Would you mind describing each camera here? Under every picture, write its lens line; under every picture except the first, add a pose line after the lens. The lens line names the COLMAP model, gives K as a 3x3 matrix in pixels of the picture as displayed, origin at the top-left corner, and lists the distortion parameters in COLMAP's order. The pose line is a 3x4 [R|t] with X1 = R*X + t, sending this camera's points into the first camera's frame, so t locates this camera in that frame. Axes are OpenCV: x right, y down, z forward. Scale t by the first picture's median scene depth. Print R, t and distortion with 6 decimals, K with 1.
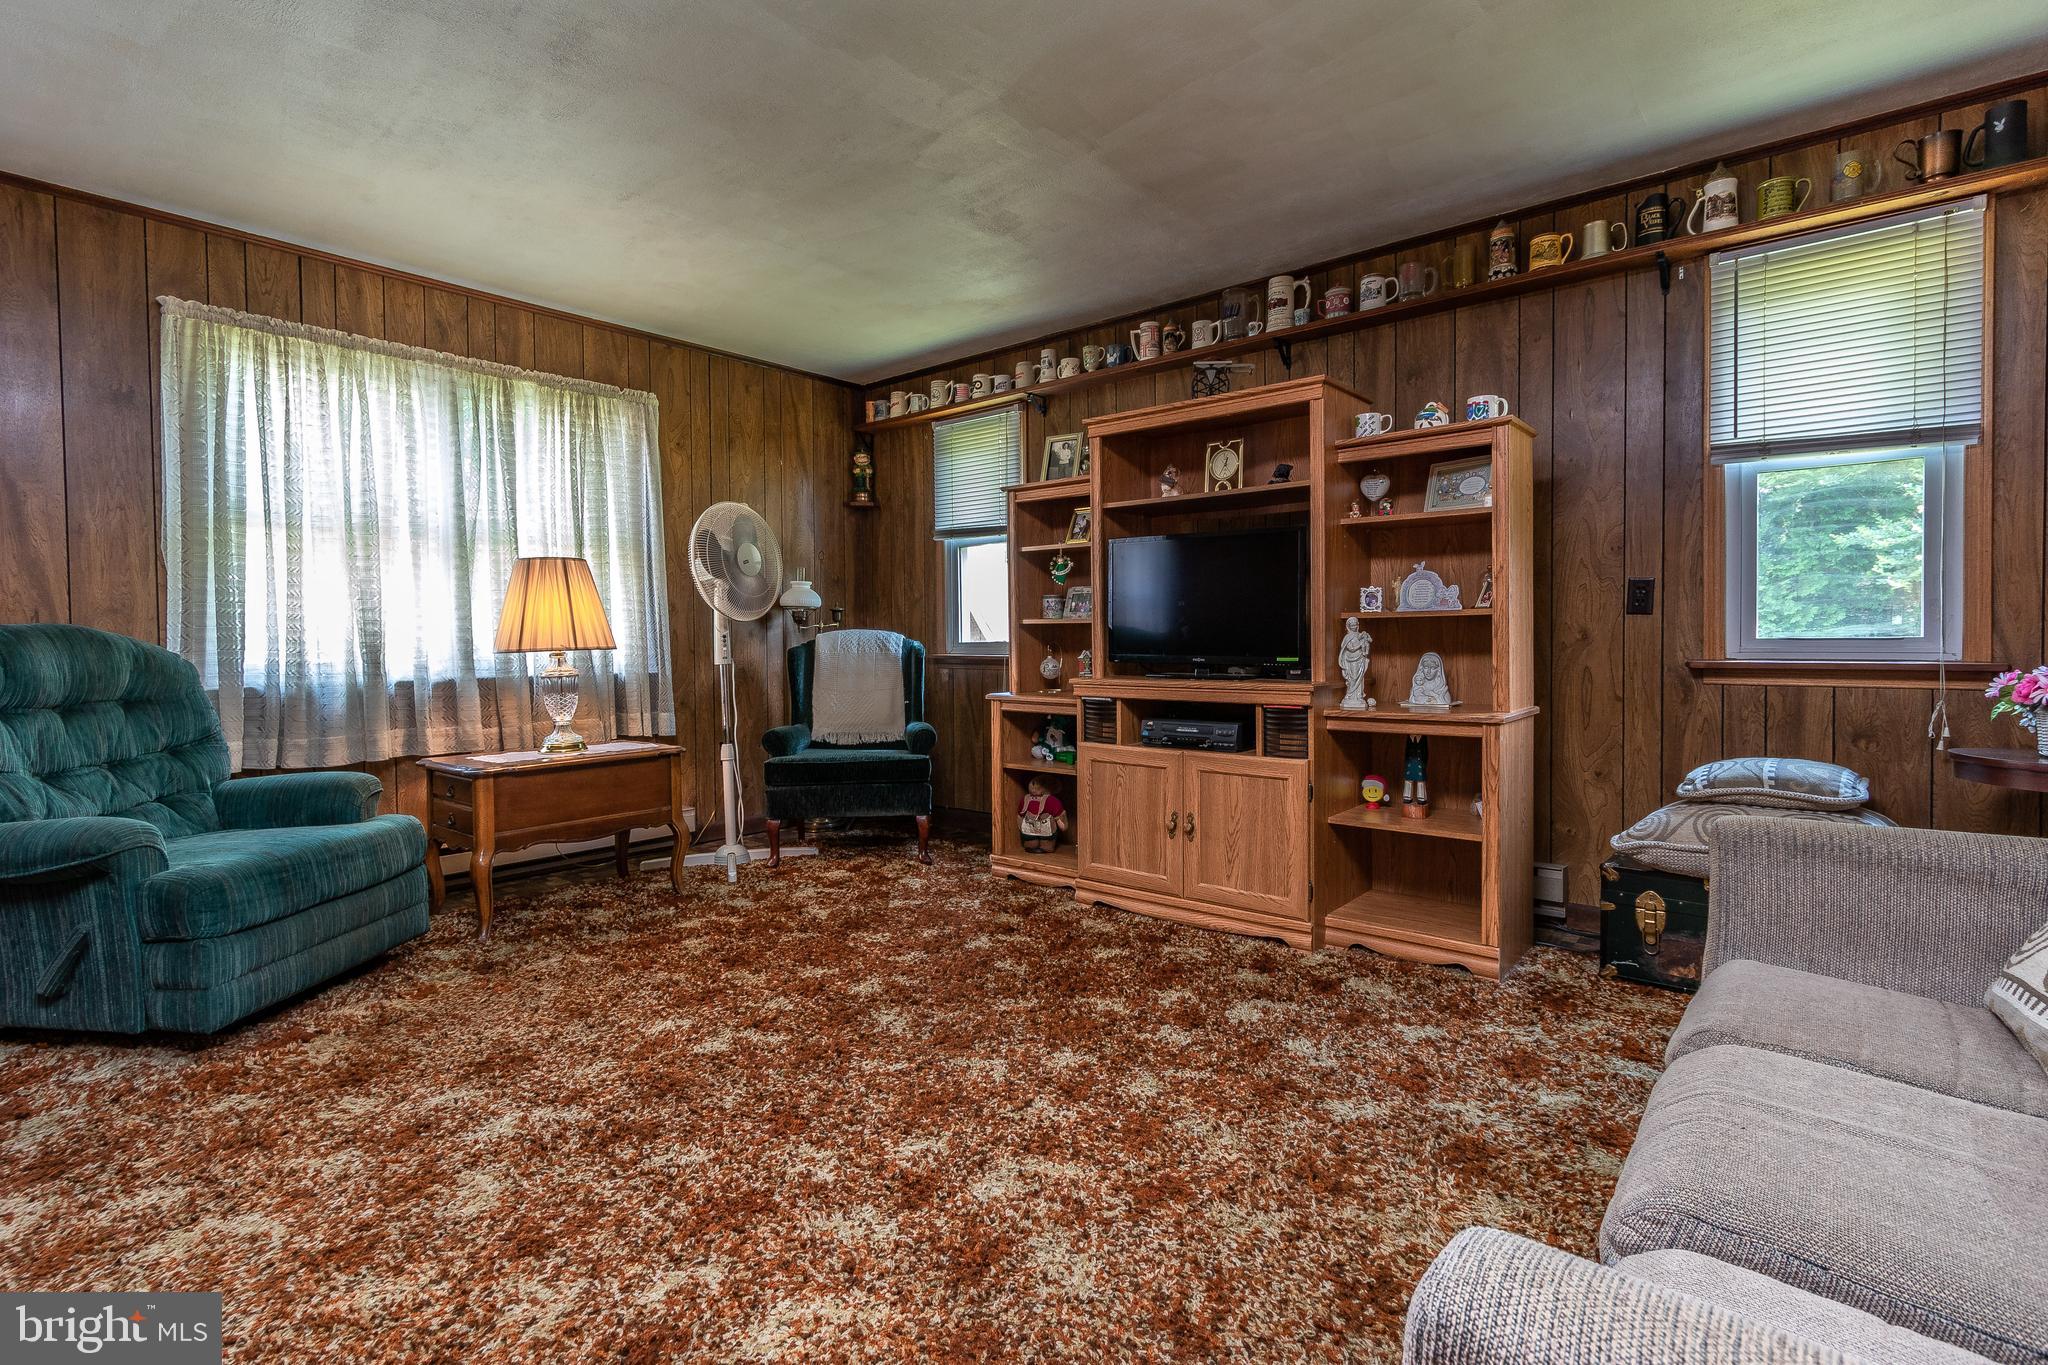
lens RADIAL K [[977.3, 0, 1012.6], [0, 977.3, 660.7], [0, 0, 1]] dist [0.002813, -0.001064]
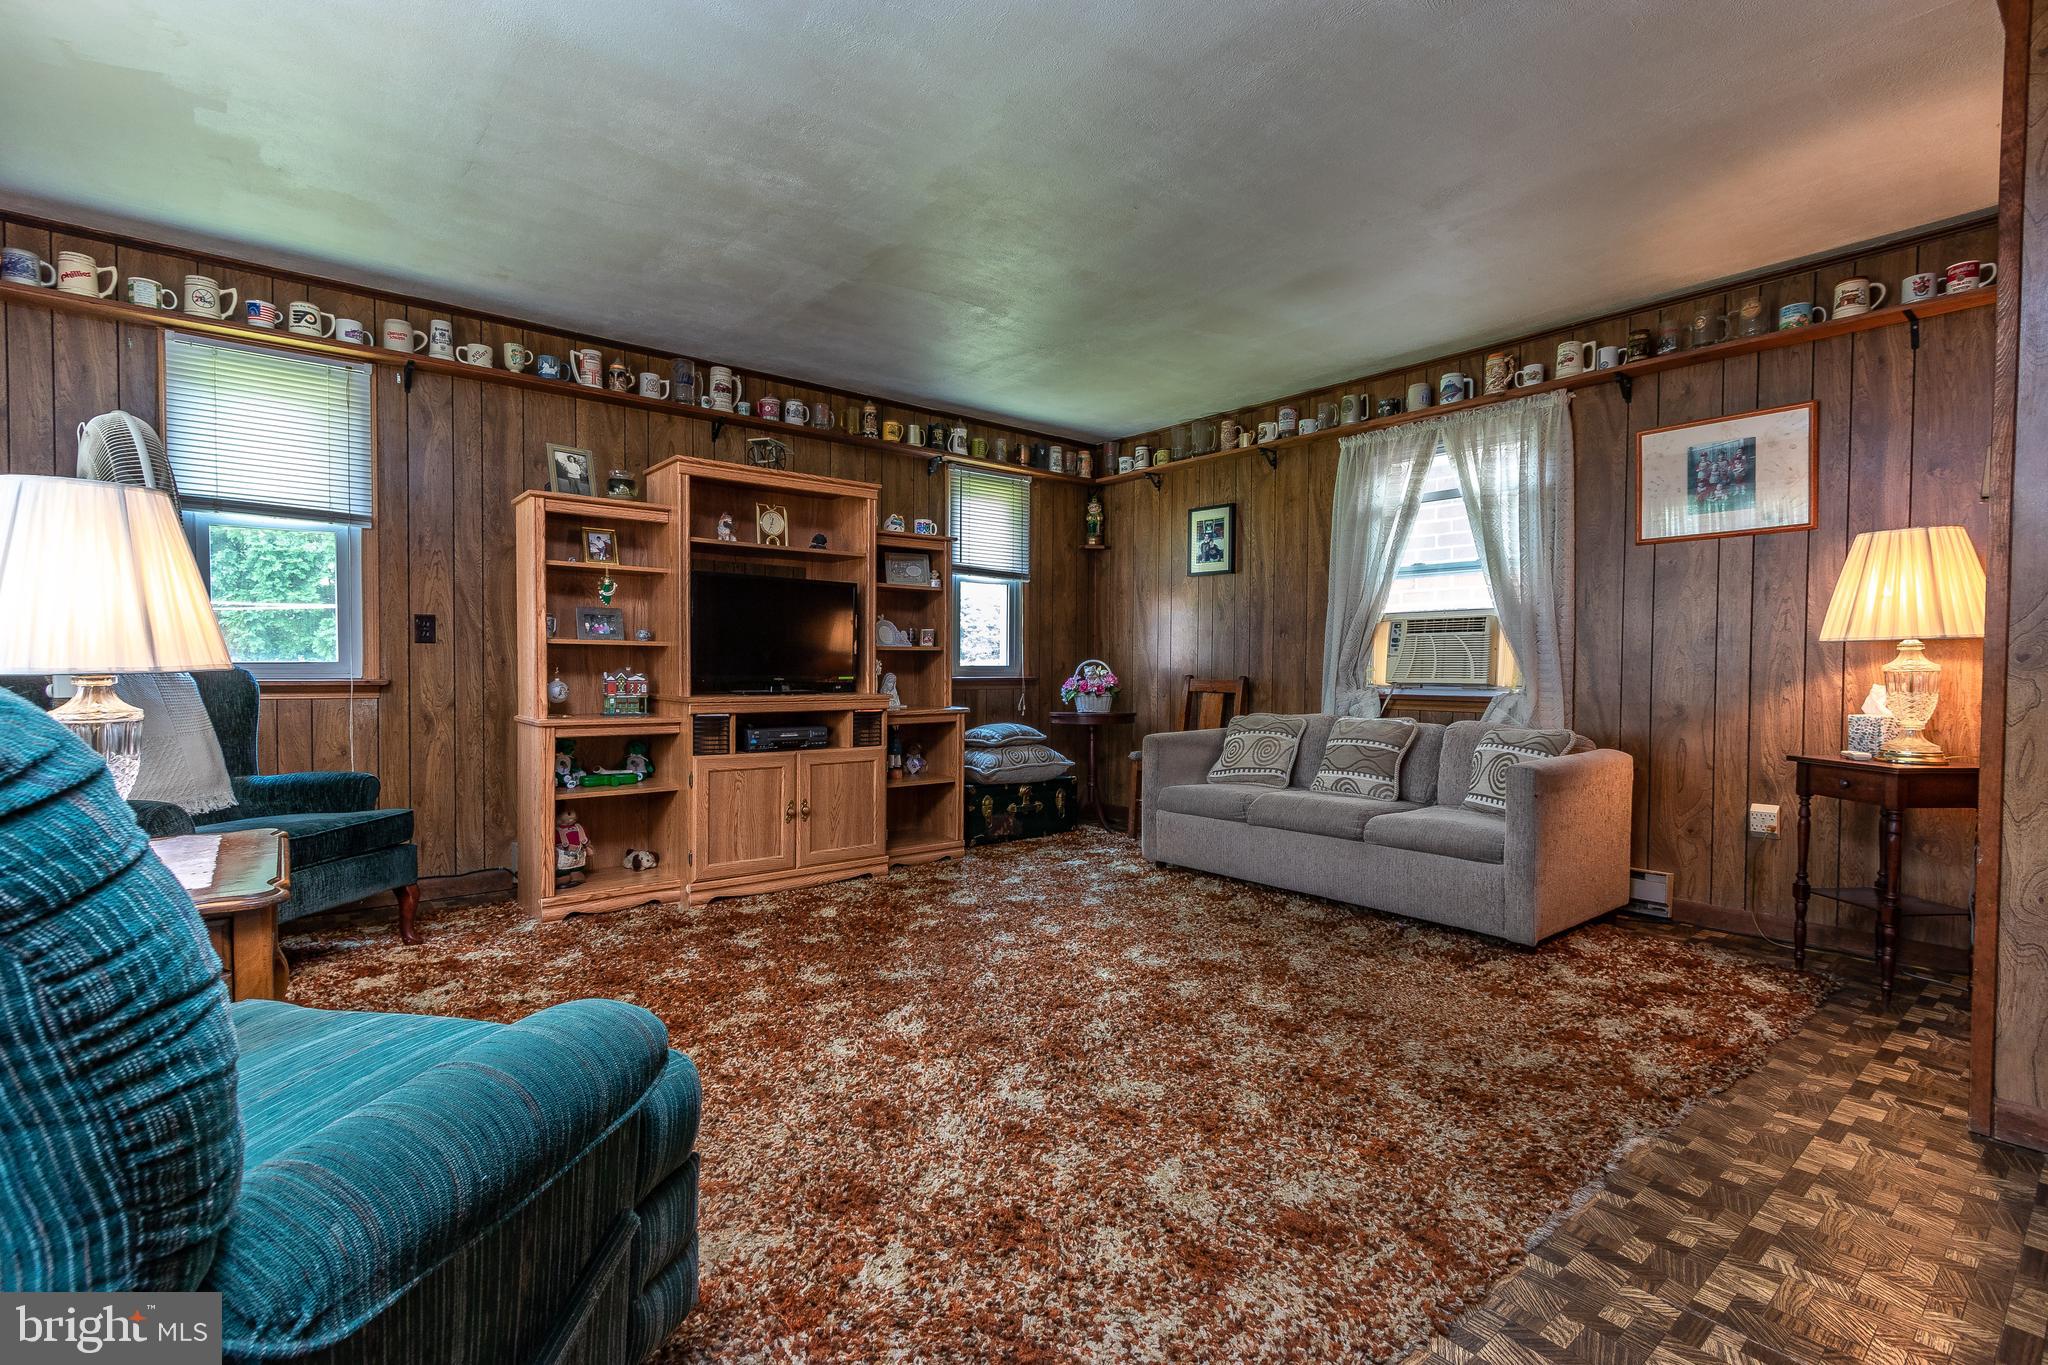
lens RADIAL K [[945.1, 0, 1024.0], [0, 945.1, 682.5], [0, 0, 1]] dist [0.005383, -0.000153]
pose [[0.167974, -0.008130, 0.985758, -1.025698], [0.015086, 0.999870, 0.005675, 0.001324], [-0.985676, 0.013917, 0.168075, 0.531646]]
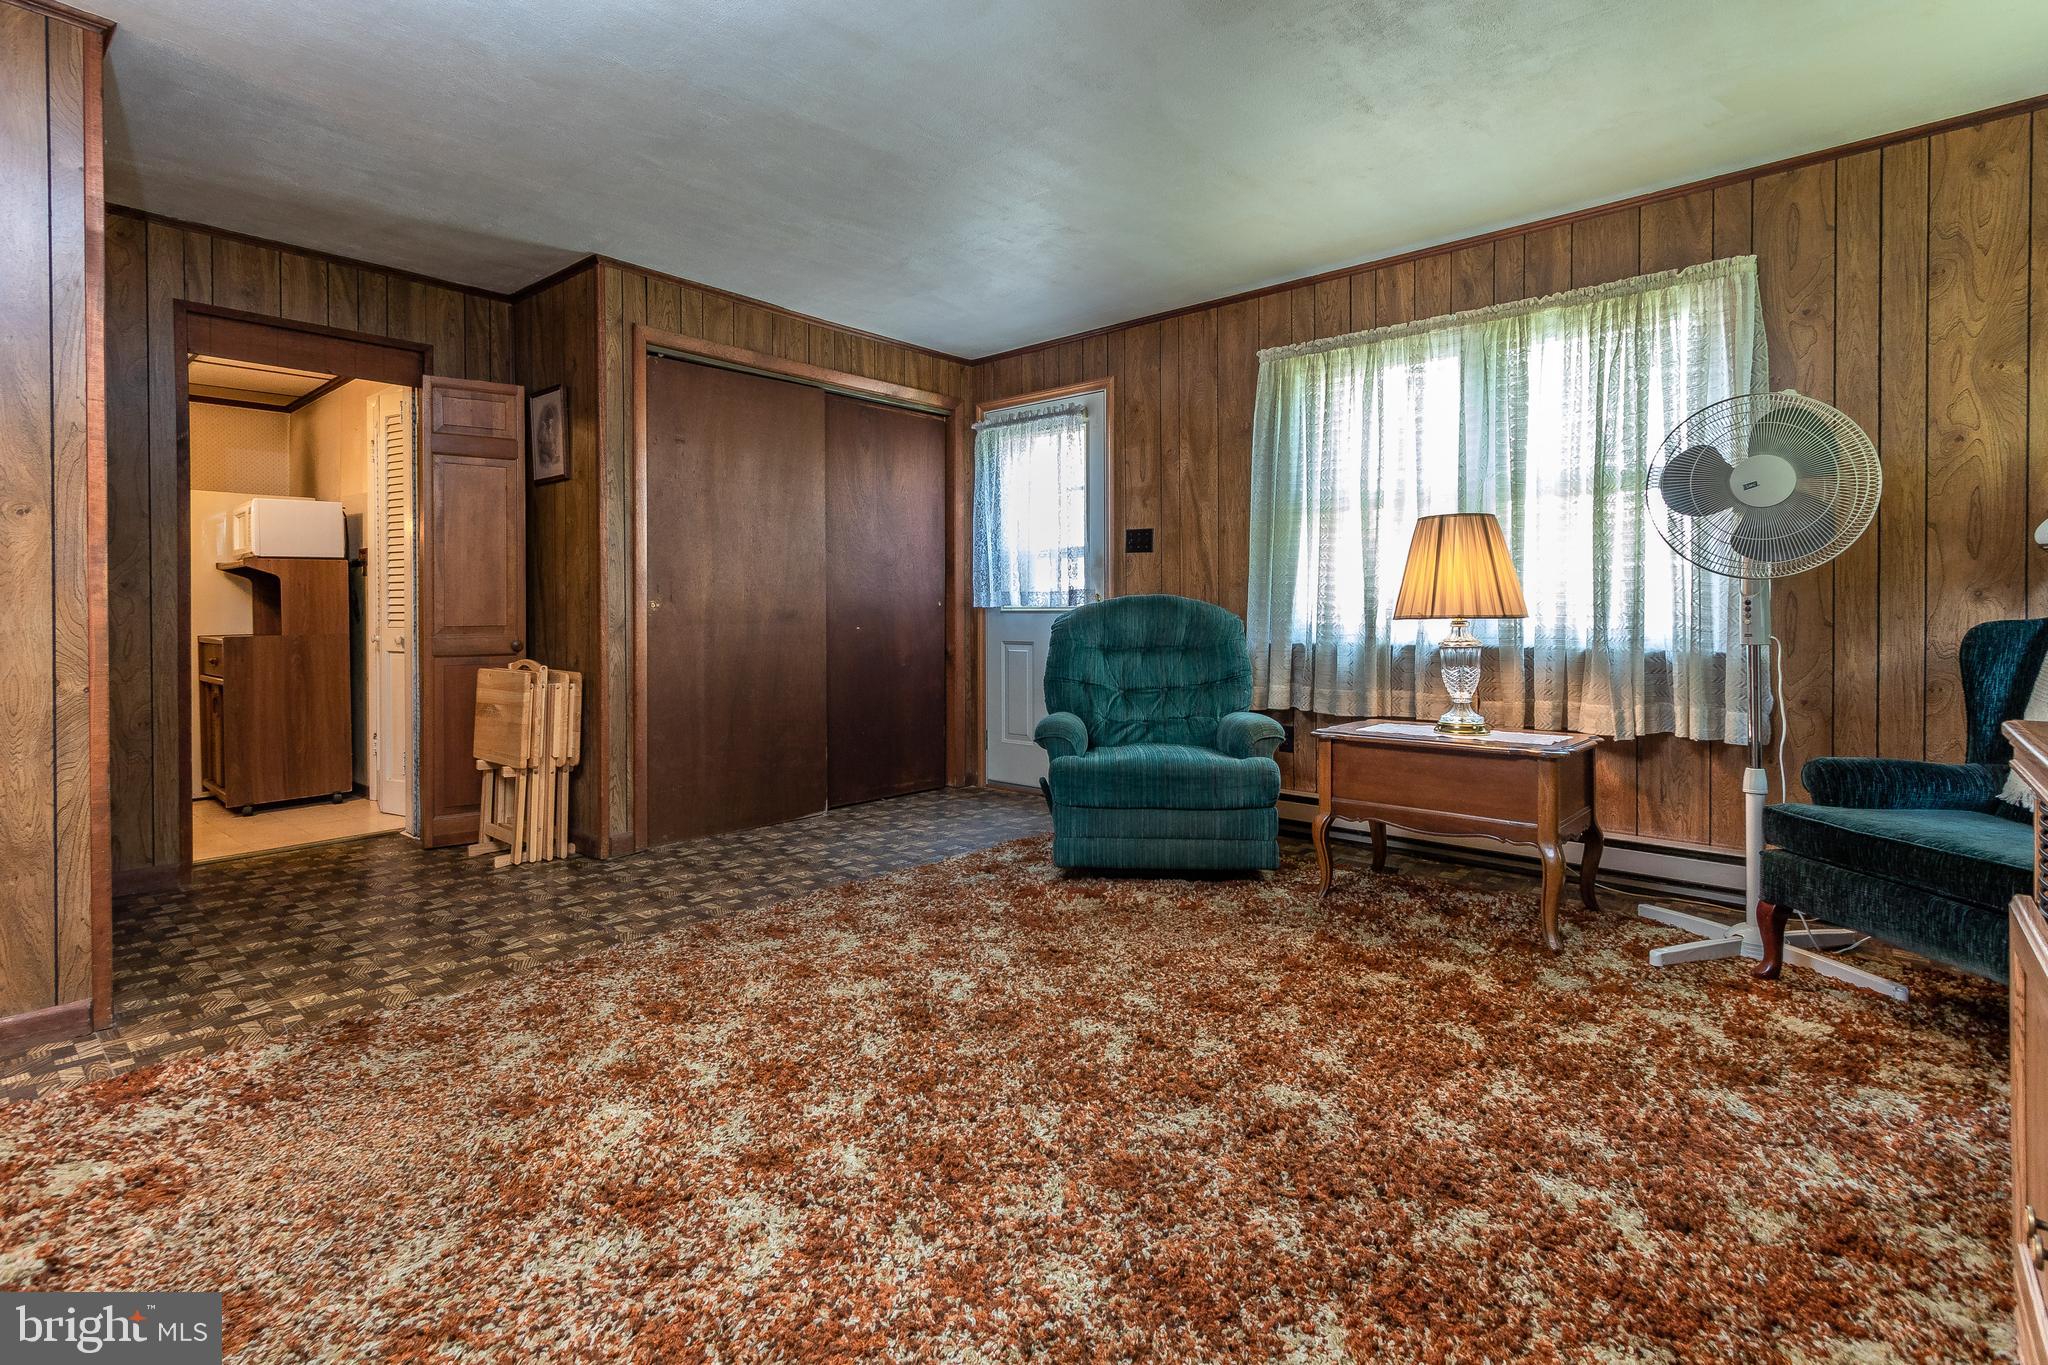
lens RADIAL K [[957.6, 0, 995.7], [0, 957.6, 613.7], [0, 0, 1]] dist [0.003770, -0.000017]
pose [[-0.027070, 0.017359, -0.999483, 0.497000], [-0.020182, 0.999636, 0.017908, -0.026199], [0.999430, 0.020656, -0.026710, 0.710535]]
